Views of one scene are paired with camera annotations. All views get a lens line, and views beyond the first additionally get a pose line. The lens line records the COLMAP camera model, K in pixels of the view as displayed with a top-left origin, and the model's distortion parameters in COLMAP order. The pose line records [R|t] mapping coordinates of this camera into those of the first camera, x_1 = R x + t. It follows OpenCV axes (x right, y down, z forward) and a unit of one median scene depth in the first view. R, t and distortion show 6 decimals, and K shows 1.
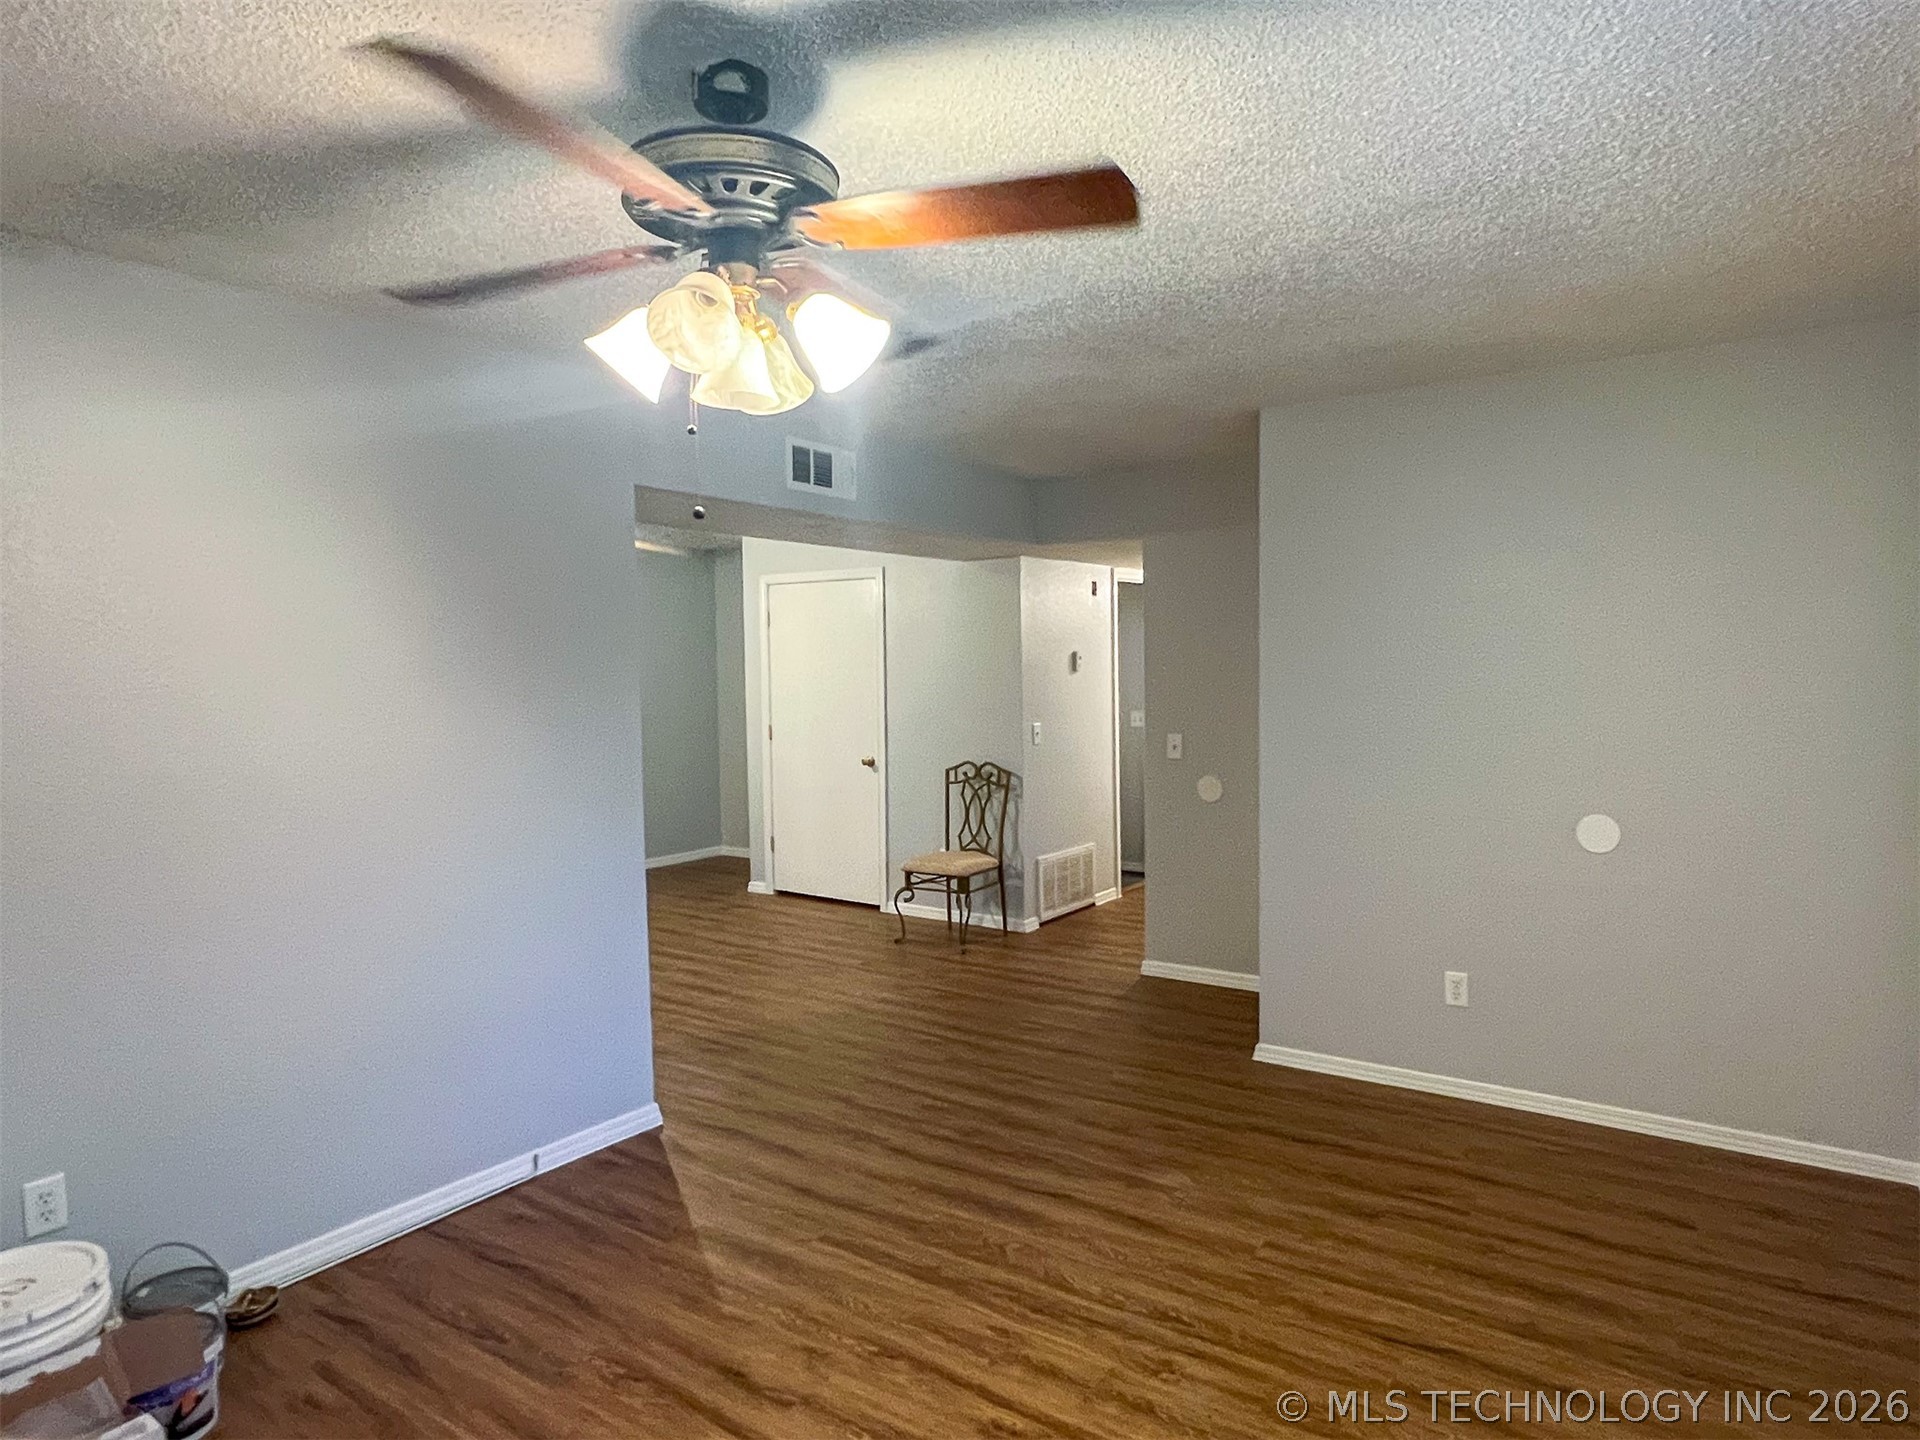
lens RADIAL K [[1129.8, 0, 972.1], [0, 1129.8, 730.3], [0, 0, 1]] dist [-0.001227, 0.000829]
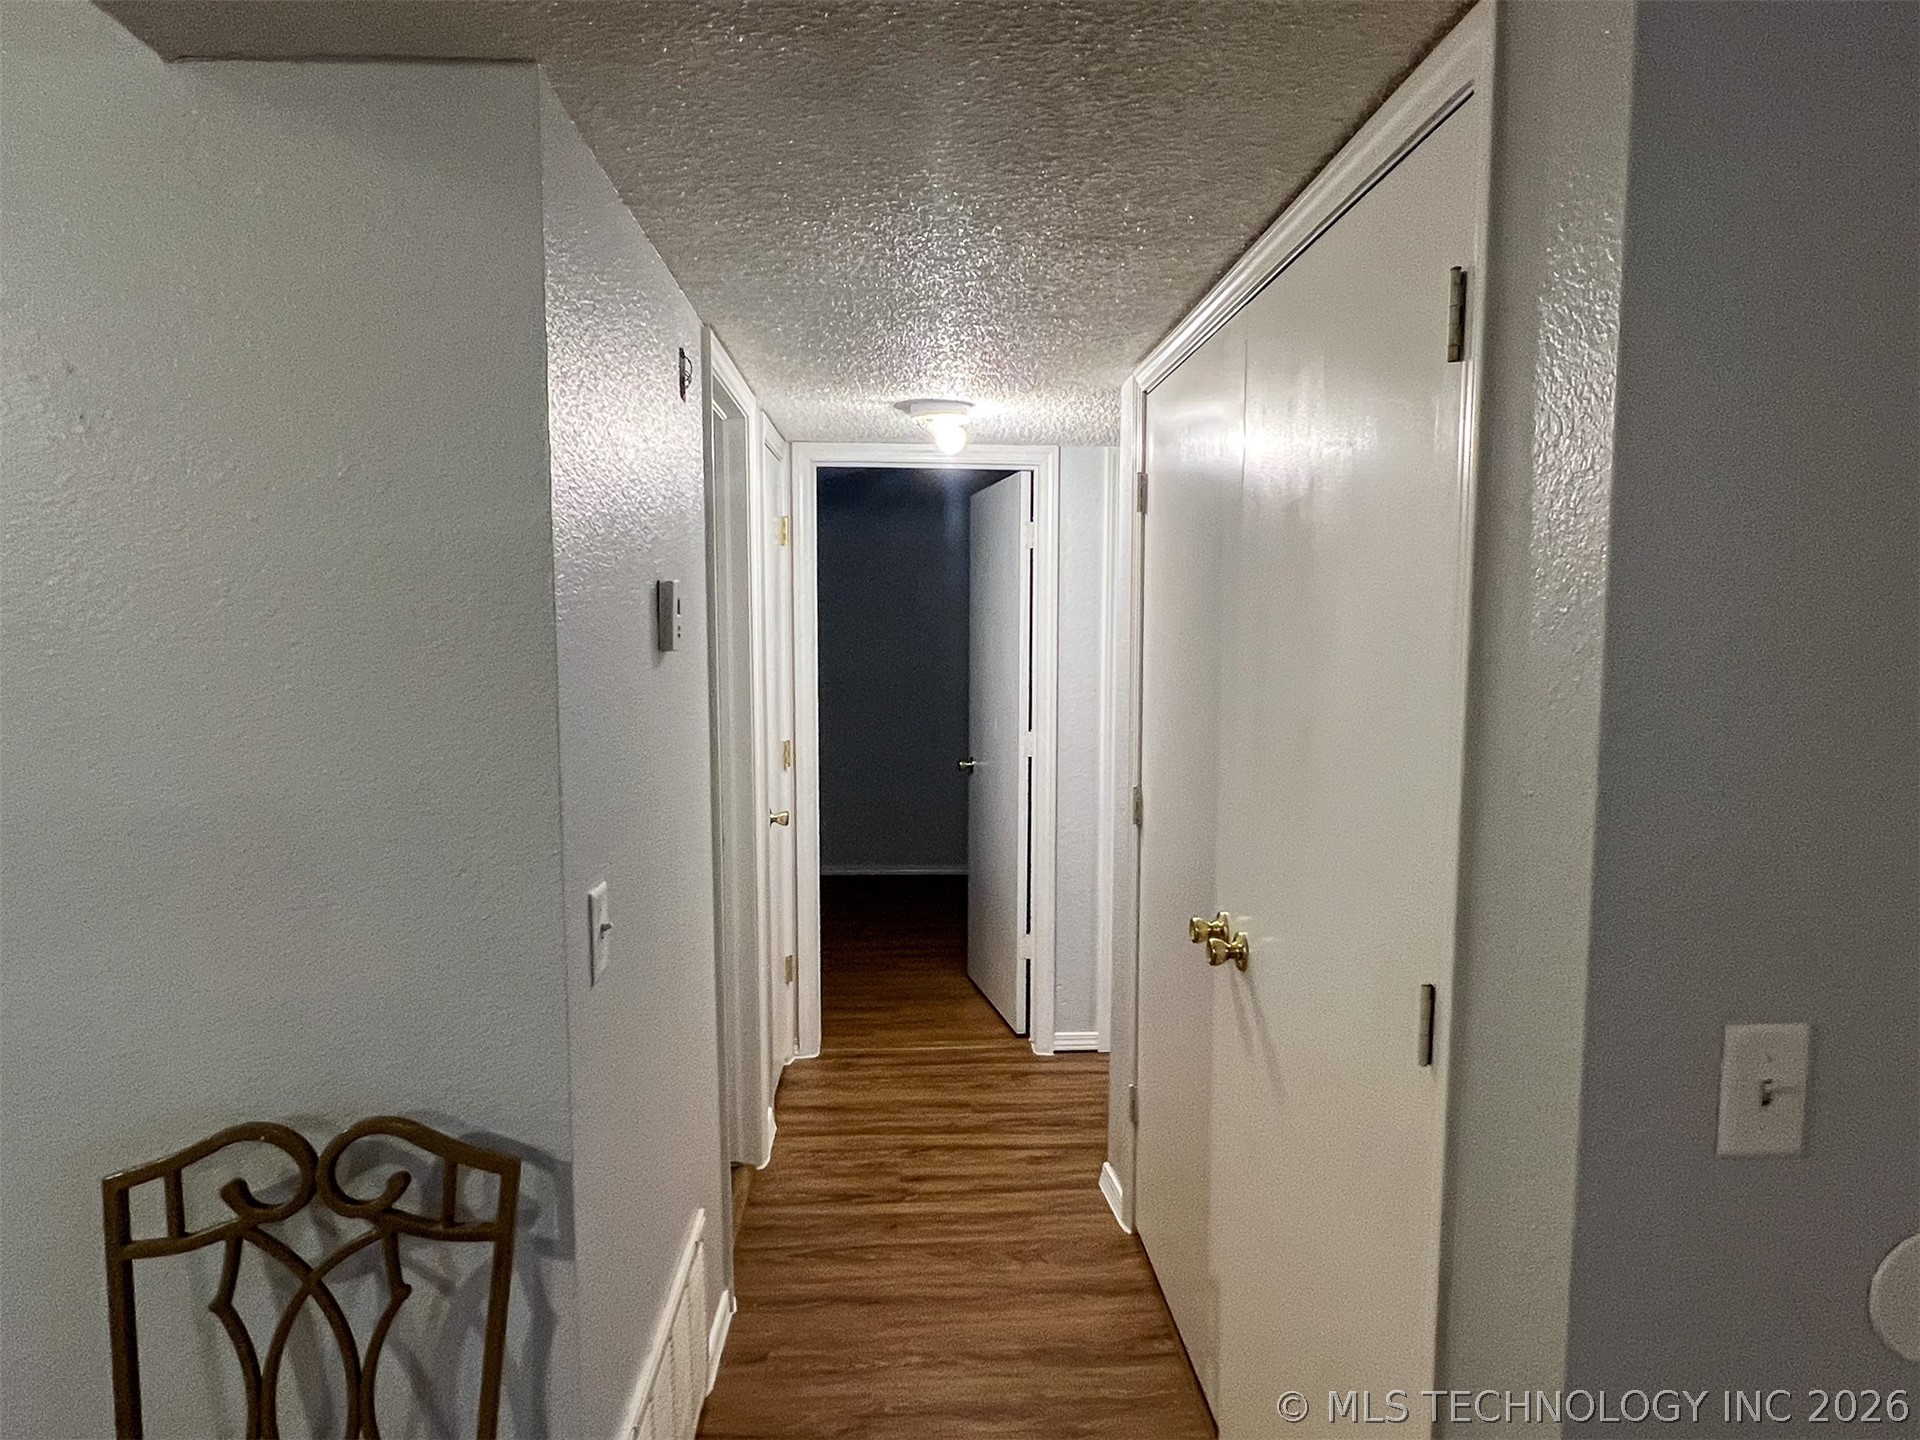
lens RADIAL K [[1129.8, 0, 972.1], [0, 1129.8, 730.3], [0, 0, 1]] dist [-0.001227, 0.000829]
pose [[0.790013, -0.040687, 0.611739, -0.021367], [0.025019, 0.999104, 0.034141, -0.042863], [-0.612579, -0.011667, 0.790323, 0.776073]]
